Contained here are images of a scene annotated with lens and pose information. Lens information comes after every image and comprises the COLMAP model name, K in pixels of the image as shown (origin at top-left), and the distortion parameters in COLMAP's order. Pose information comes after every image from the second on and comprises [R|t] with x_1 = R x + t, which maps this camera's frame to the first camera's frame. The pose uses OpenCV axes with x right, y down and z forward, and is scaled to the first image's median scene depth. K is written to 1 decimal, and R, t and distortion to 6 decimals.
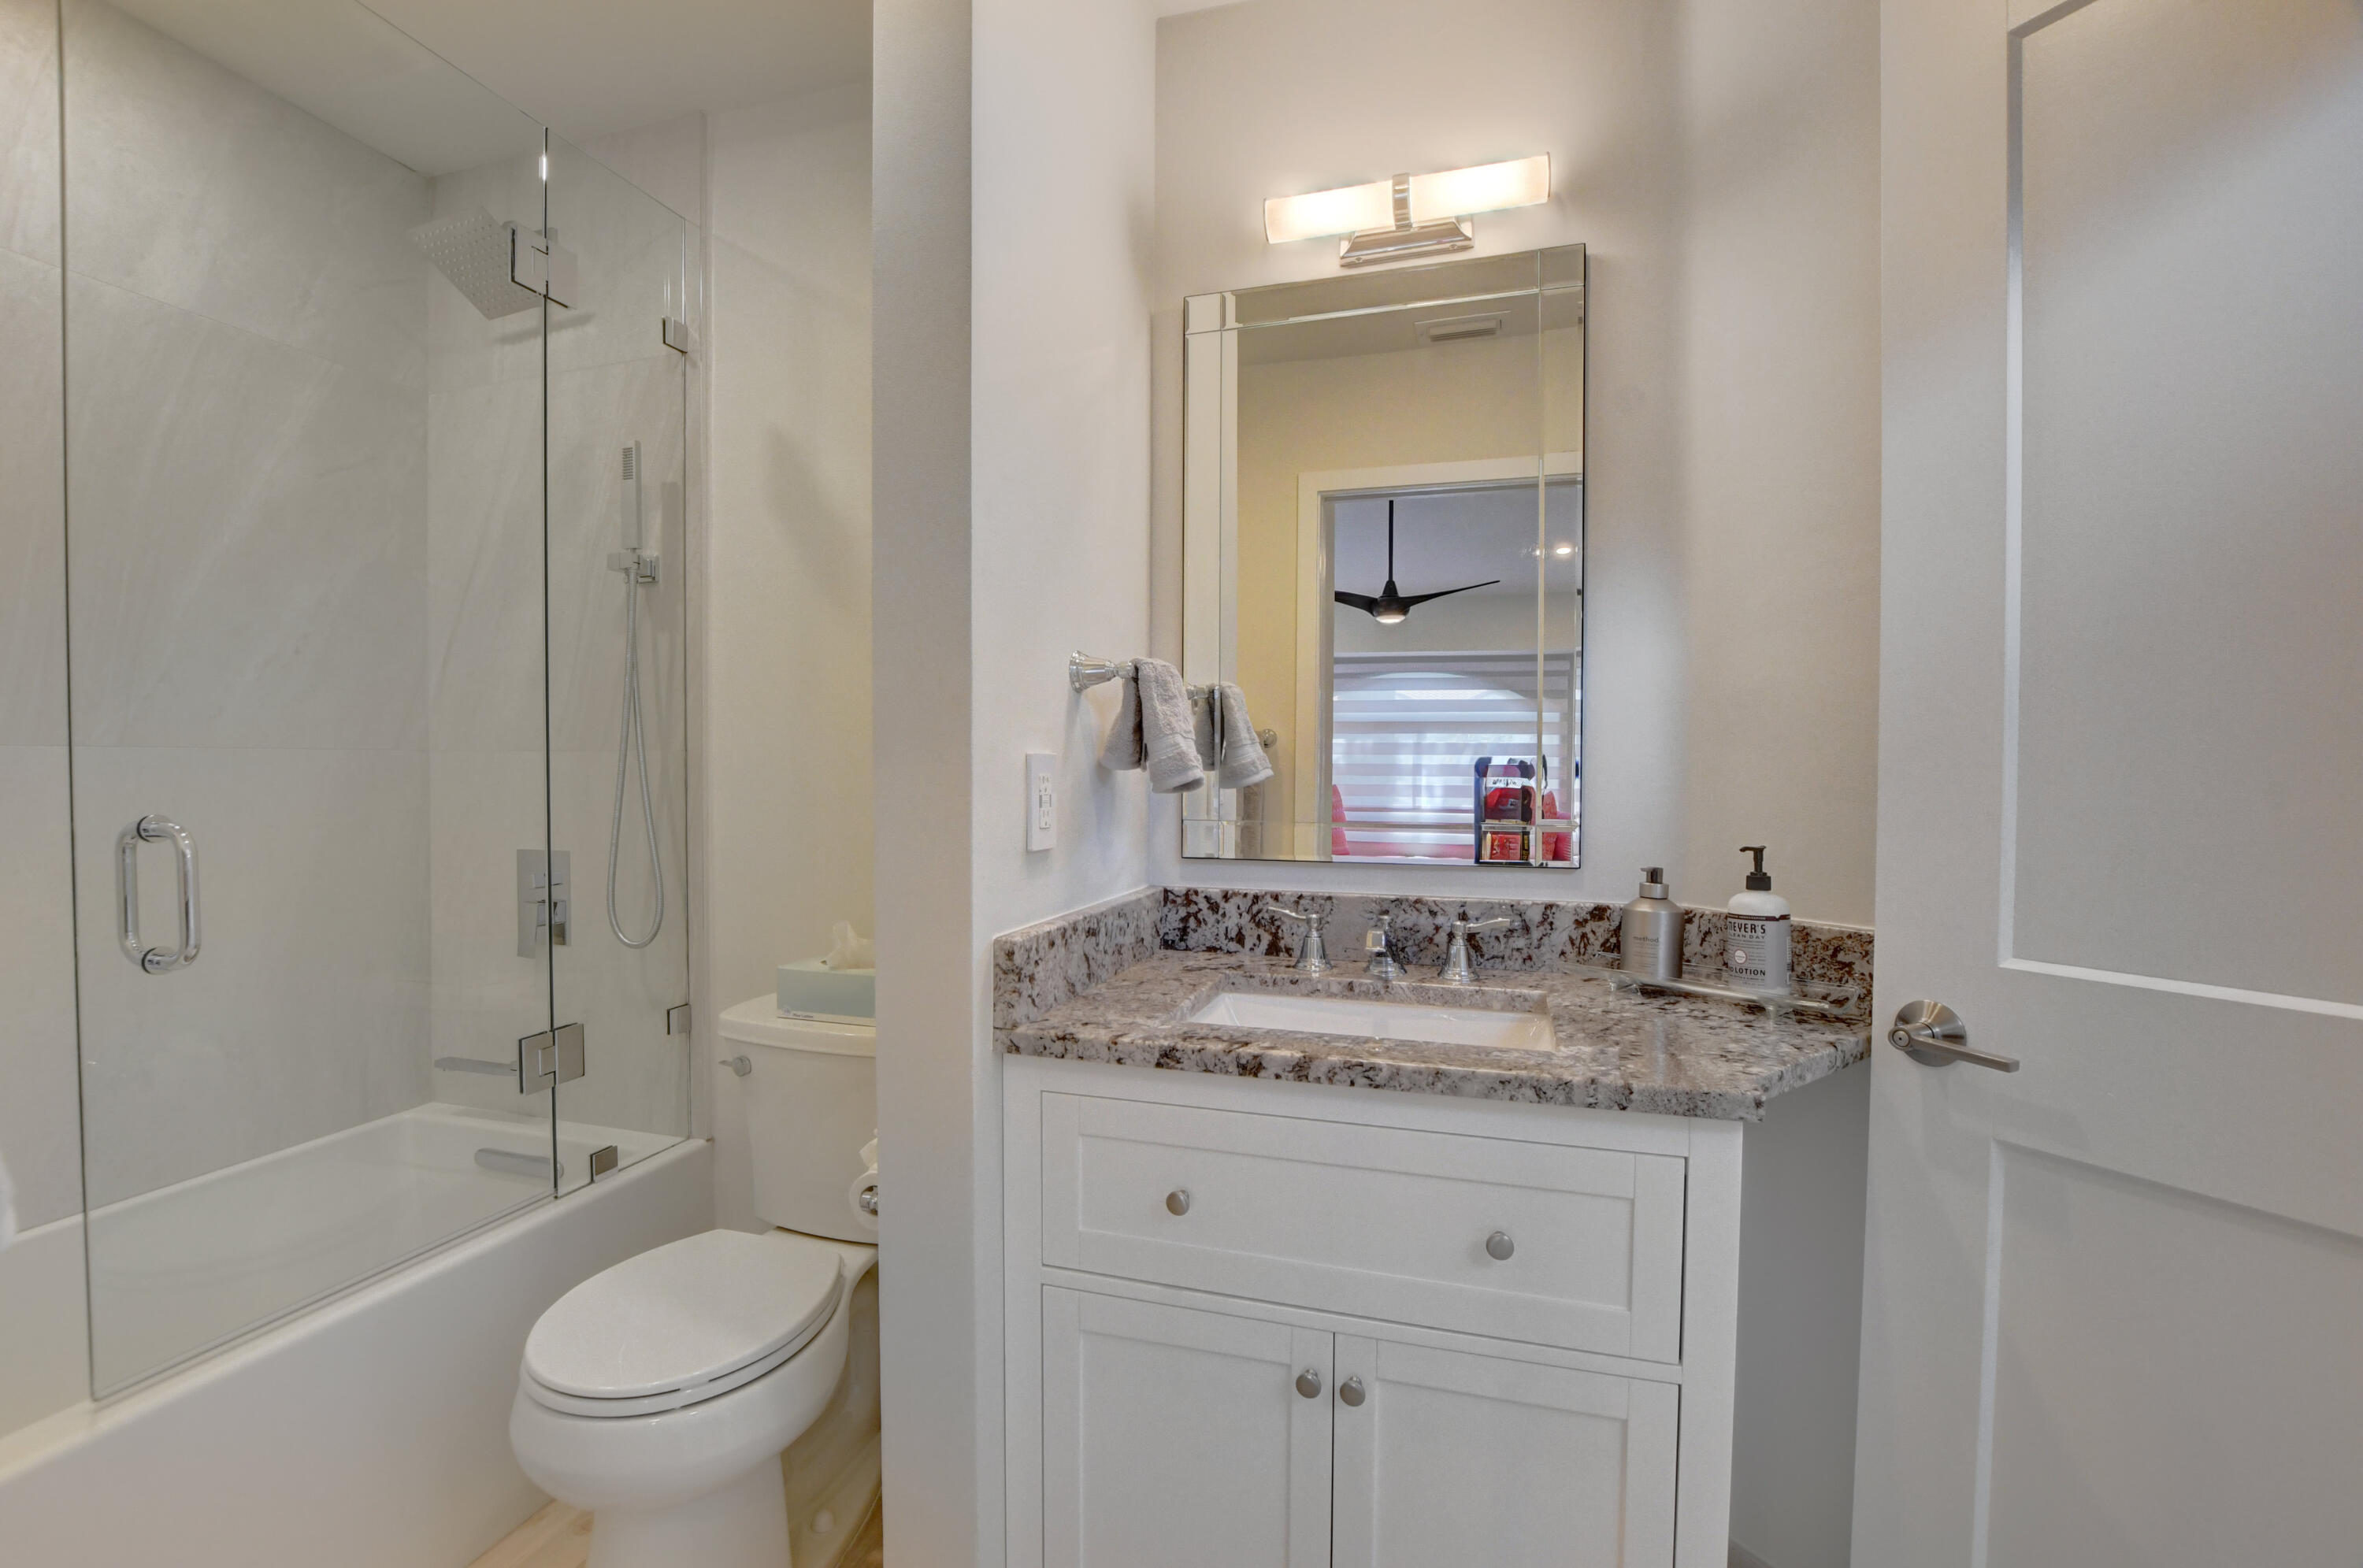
lens RADIAL K [[1053.5, 0, 1132.2], [0, 1053.5, 792.2], [0, 0, 1]] dist [-0.029949, 0.003554]
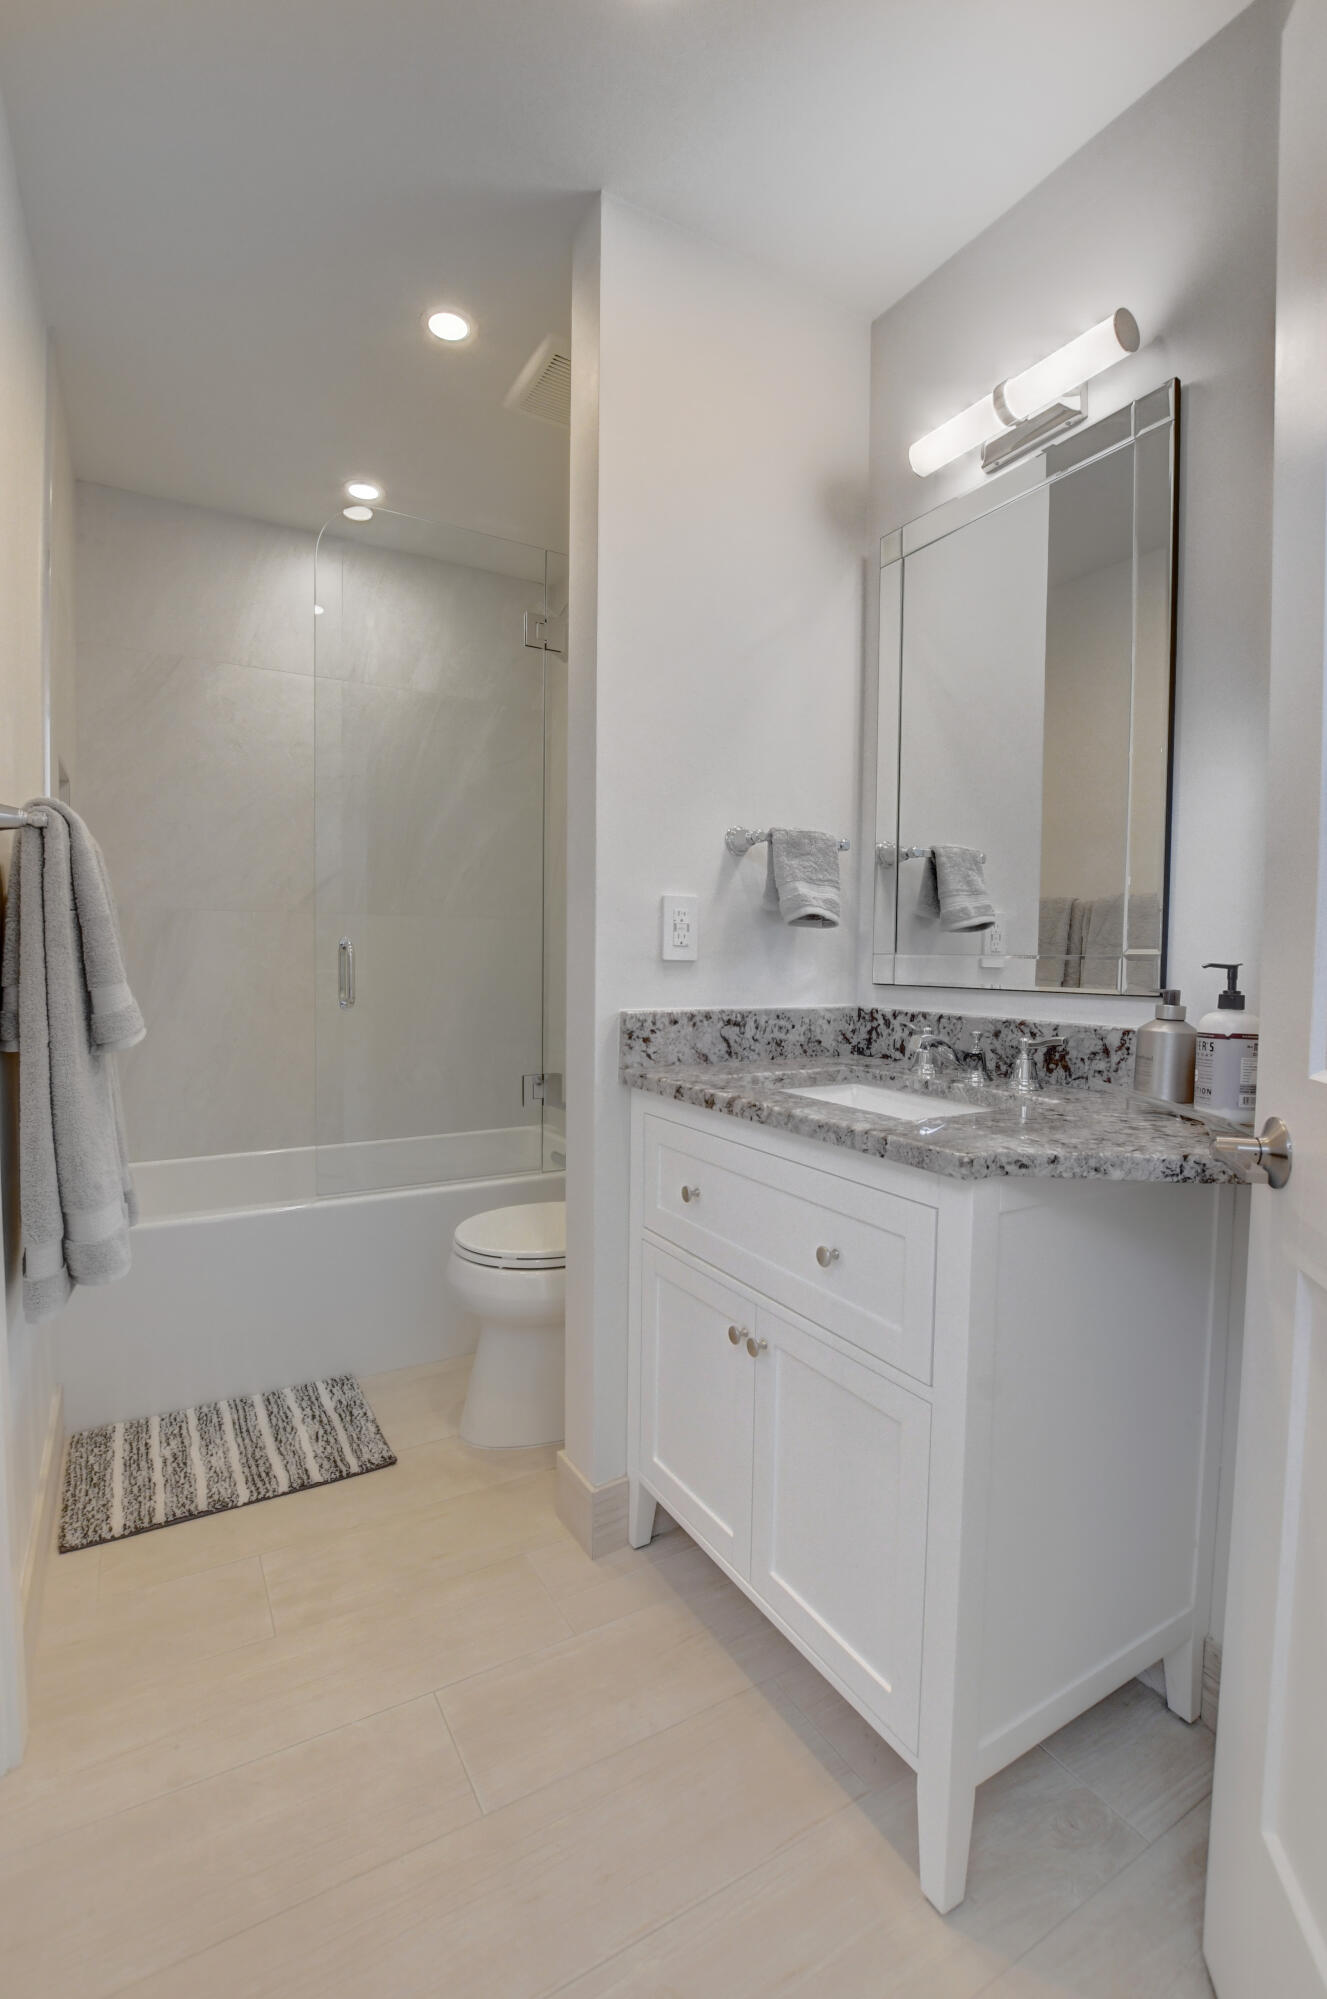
lens RADIAL K [[891.3, 0, 662.3], [0, 891.3, 996.1], [0, 0, 1]] dist [-0.029949, 0.003554]
pose [[0.740670, 0.036959, -0.670851, 0.684834], [-0.029685, 0.999311, 0.022281, 0.071686], [0.671212, 0.003412, 0.741257, 0.042229]]
